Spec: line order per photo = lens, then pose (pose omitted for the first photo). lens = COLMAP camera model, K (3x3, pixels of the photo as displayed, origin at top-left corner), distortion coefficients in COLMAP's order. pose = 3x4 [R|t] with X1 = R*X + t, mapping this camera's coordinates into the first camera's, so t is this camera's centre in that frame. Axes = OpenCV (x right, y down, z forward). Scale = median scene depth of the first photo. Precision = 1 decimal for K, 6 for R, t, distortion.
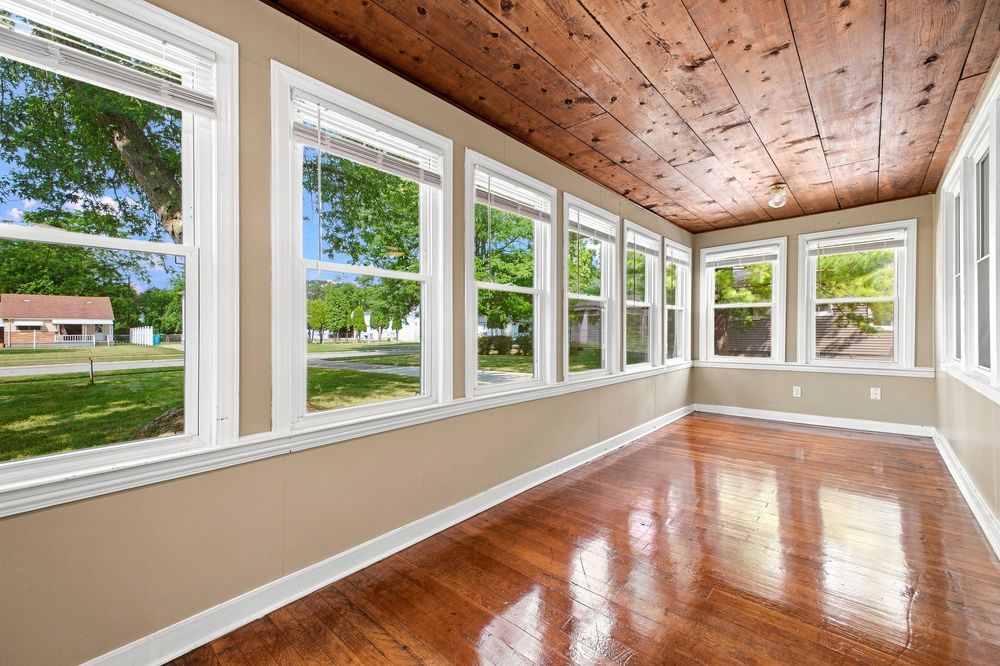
lens RADIAL K [[400.7, 0, 501.4], [0, 400.7, 325.8], [0, 0, 1]] dist [0.007762, -0.000205]
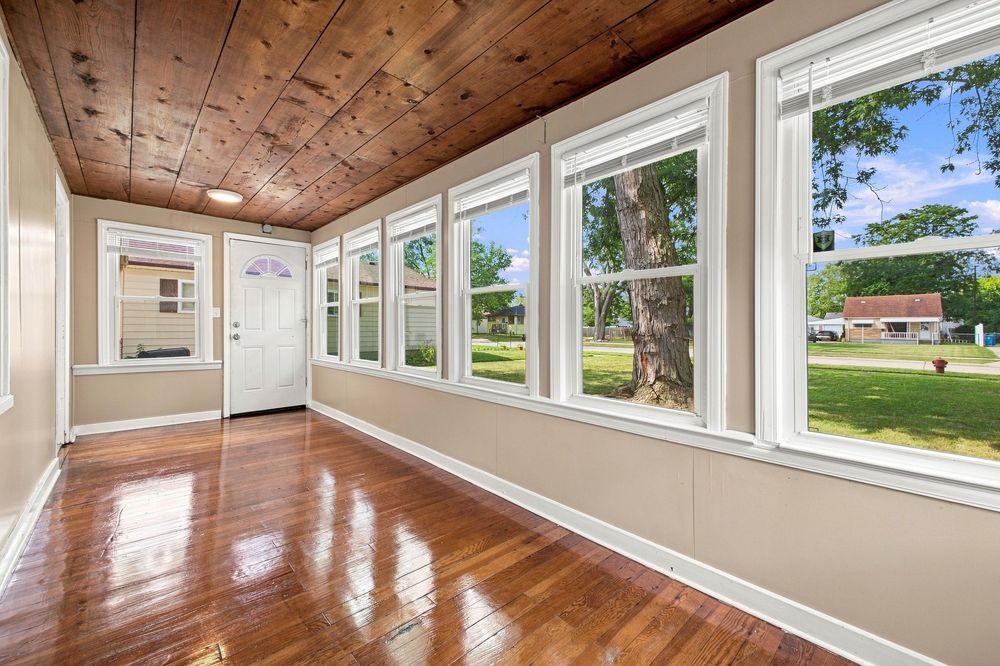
lens RADIAL K [[400.7, 0, 501.4], [0, 400.7, 334.2], [0, 0, 1]] dist [0.007762, -0.000205]
pose [[-0.062711, 0.025801, -0.997698, 0.396089], [0.000746, 0.999667, 0.025806, -0.003093], [0.998031, 0.000874, -0.062710, 0.409928]]
